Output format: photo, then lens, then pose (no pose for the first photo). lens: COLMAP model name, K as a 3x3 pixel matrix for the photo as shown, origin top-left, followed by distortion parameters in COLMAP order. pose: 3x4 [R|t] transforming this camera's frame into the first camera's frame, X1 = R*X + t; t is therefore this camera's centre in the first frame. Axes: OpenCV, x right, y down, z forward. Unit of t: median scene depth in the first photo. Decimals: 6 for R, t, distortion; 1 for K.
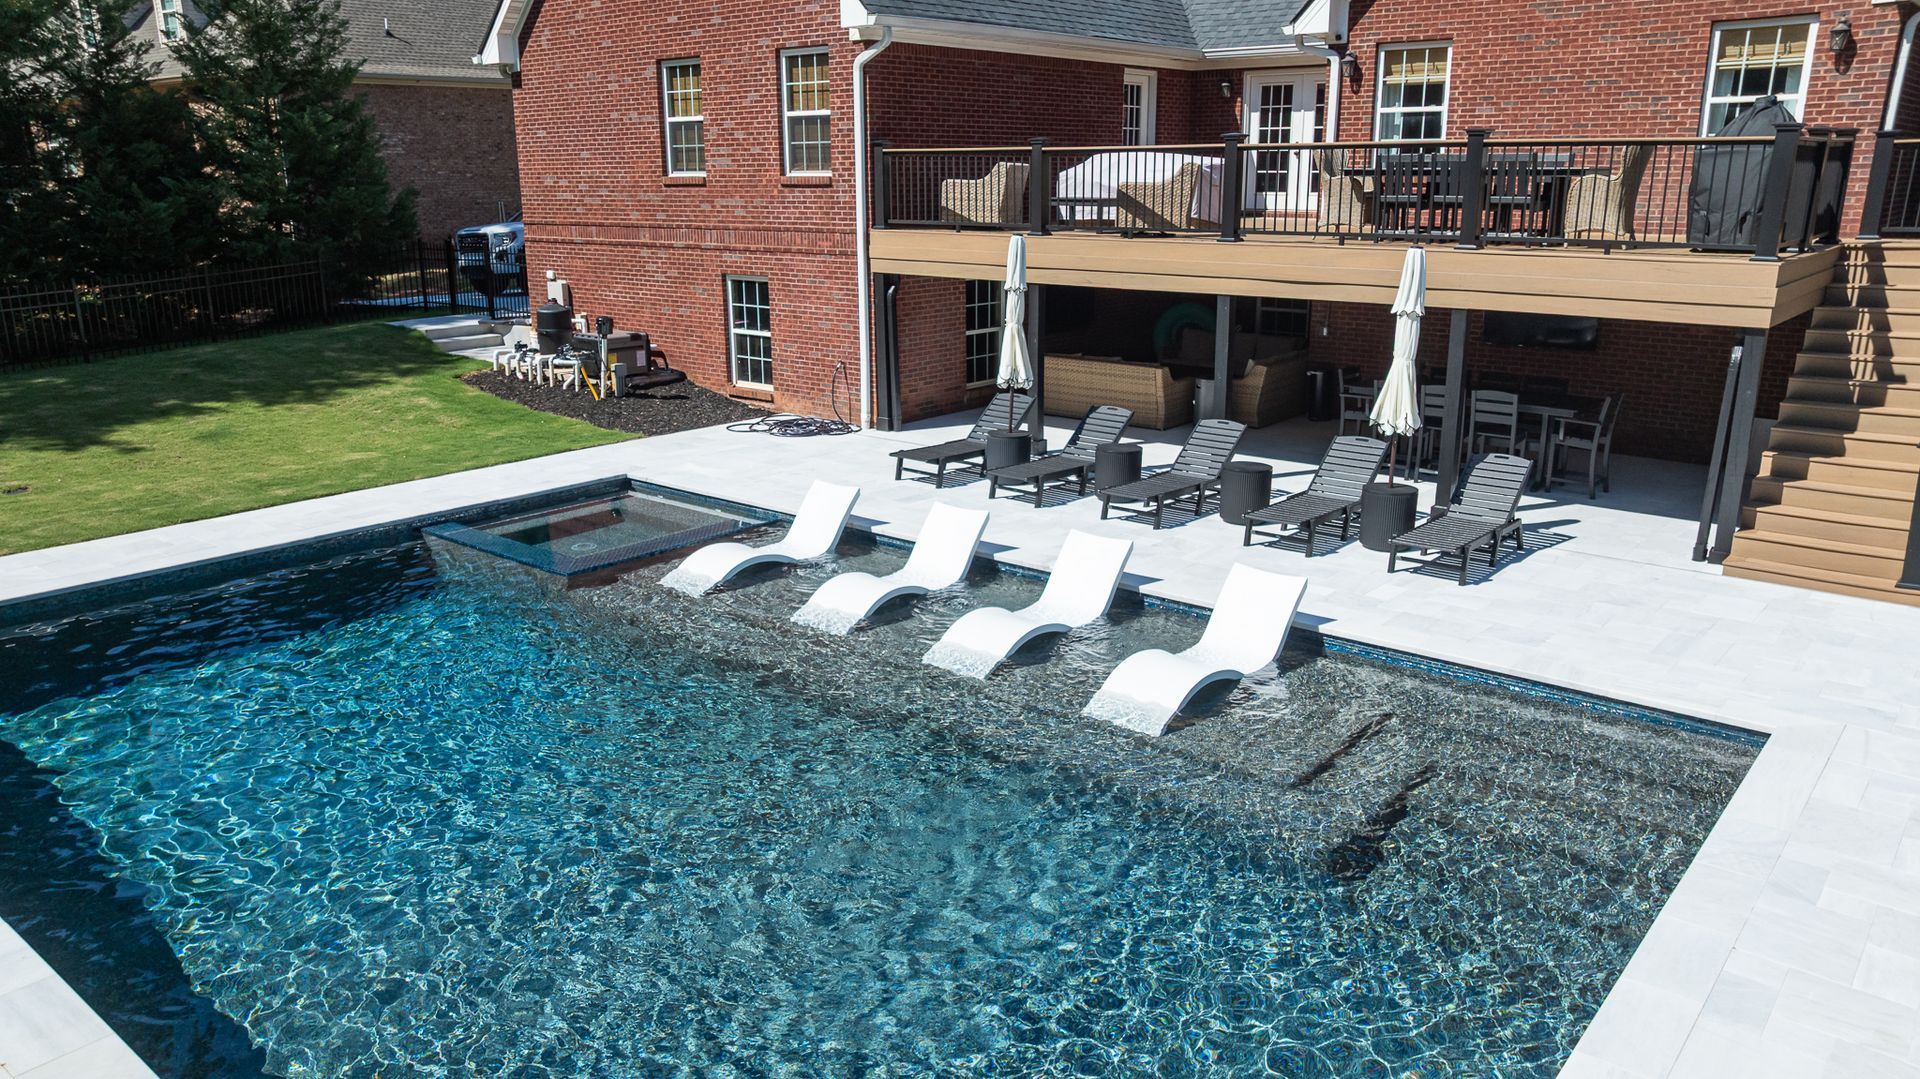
lens RADIAL K [[1354.2, 0, 961.2], [0, 1354.2, 542.9], [0, 0, 1]] dist [-0.025340, 0.011380]
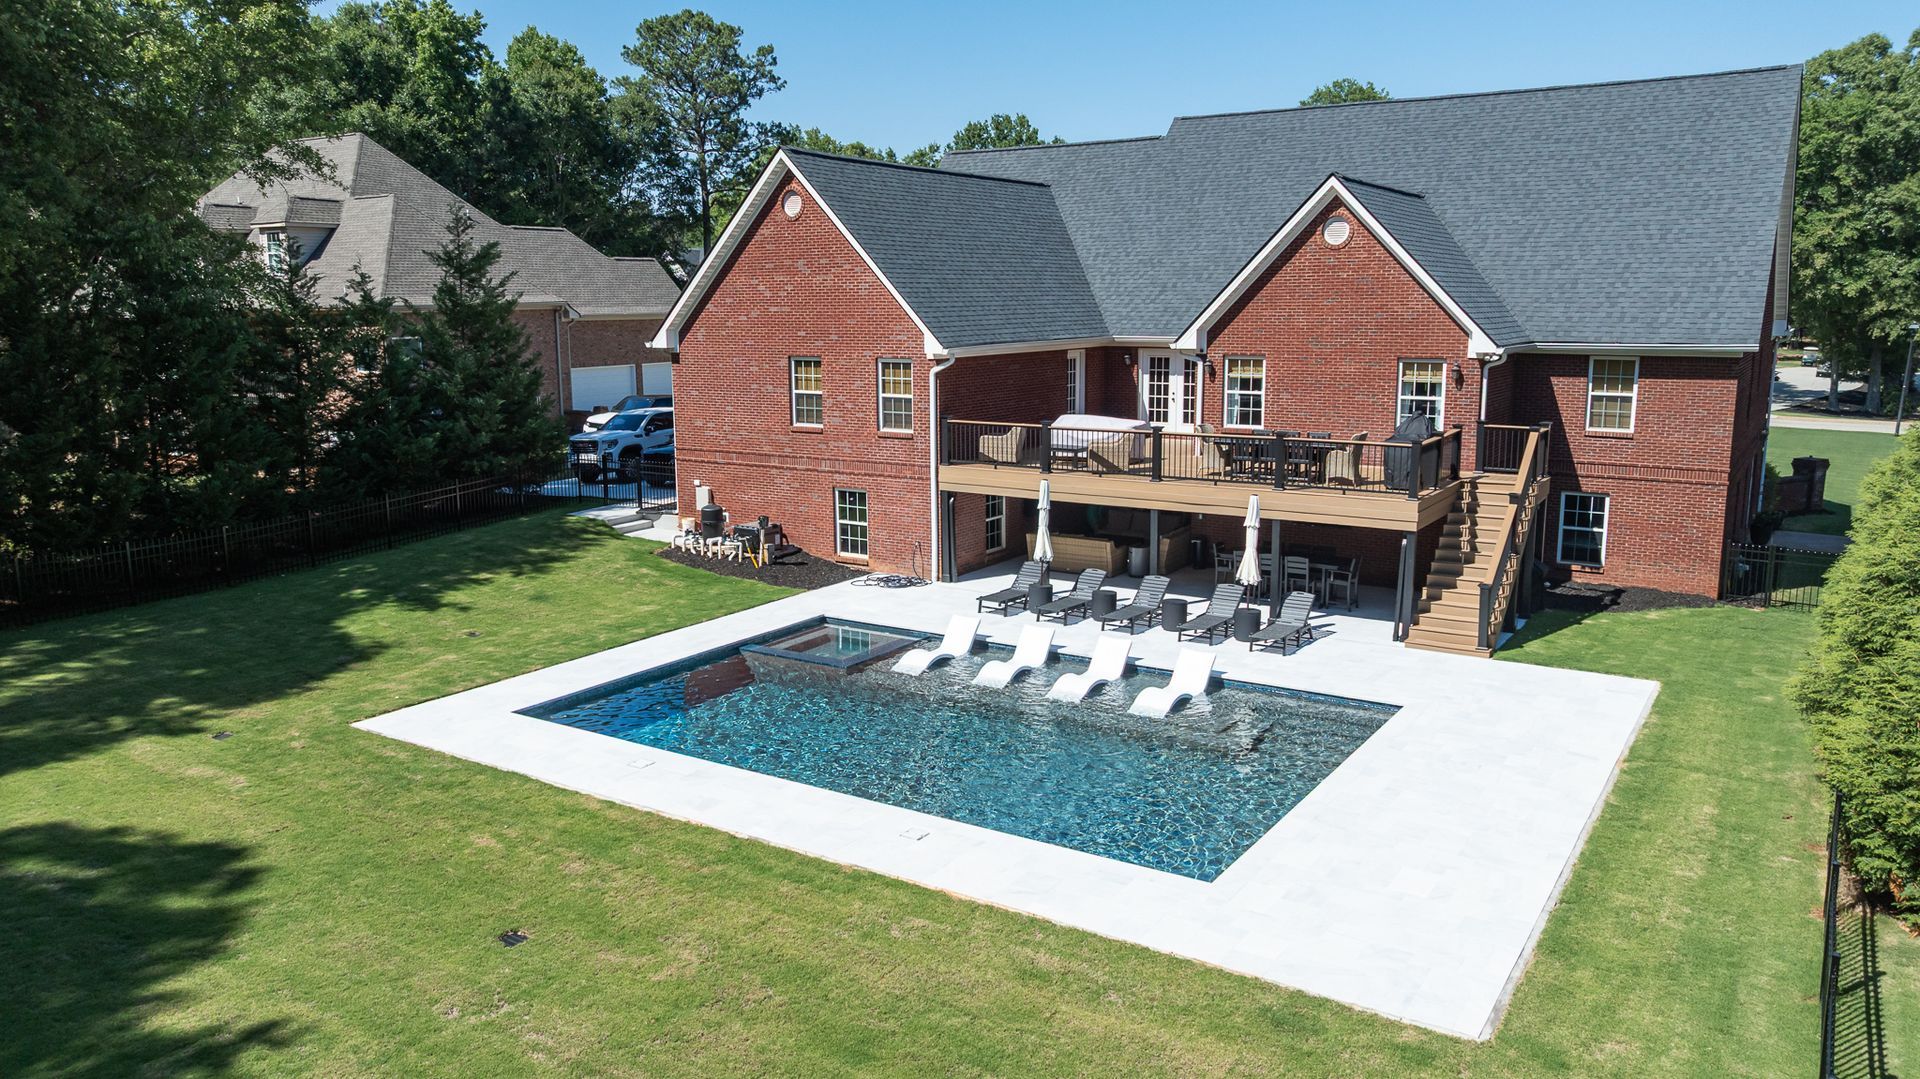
lens RADIAL K [[1347.5, 0, 959.3], [0, 1347.5, 542.5], [0, 0, 1]] dist [0.009280, -0.107655]
pose [[0.993072, -0.024730, 0.114878, -0.232007], [0.034784, 0.995657, -0.086353, 0.011825], [-0.112243, 0.089750, 0.989619, -0.652791]]
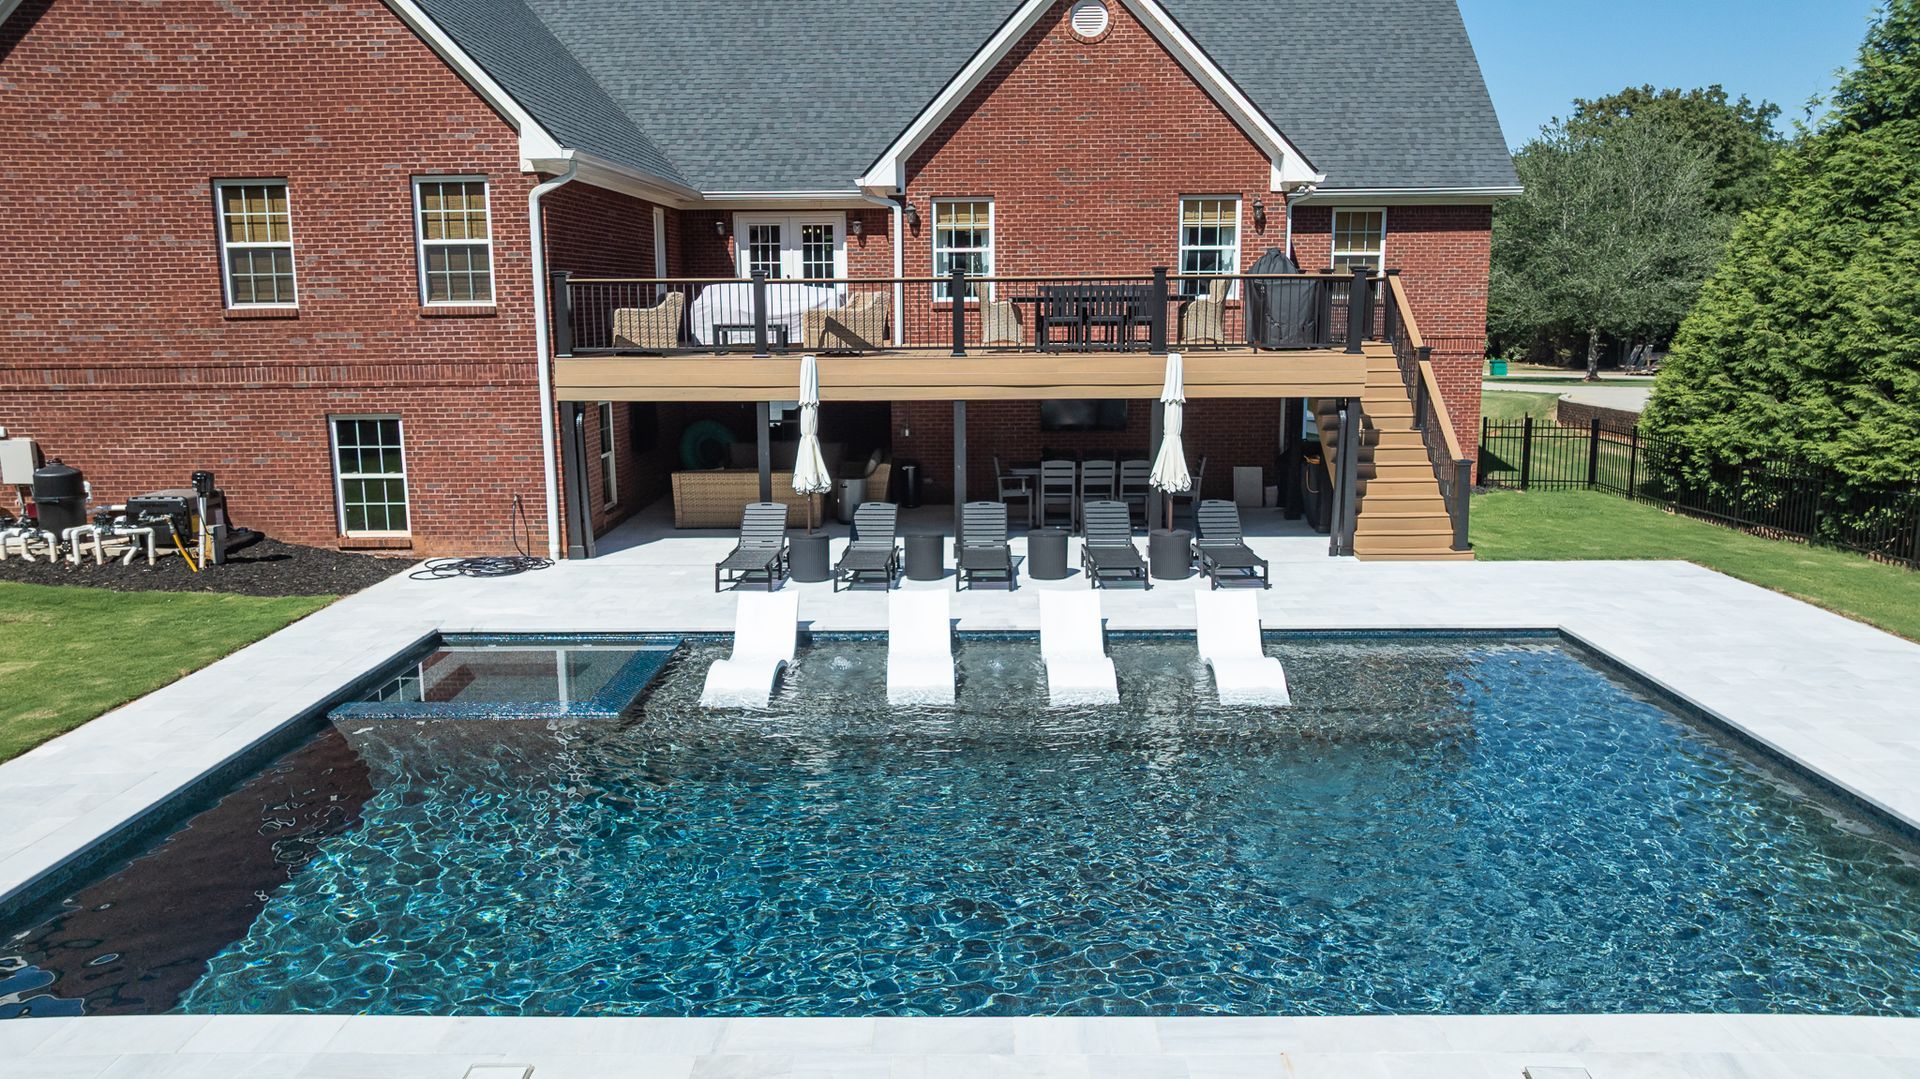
lens RADIAL K [[1354.2, 0, 961.2], [0, 1354.2, 542.9], [0, 0, 1]] dist [-0.025340, 0.011380]
pose [[0.772532, -0.114415, 0.624583, -0.456226], [0.171776, 0.984613, -0.032098, -0.015407], [-0.611300, 0.132085, 0.780298, 0.061443]]
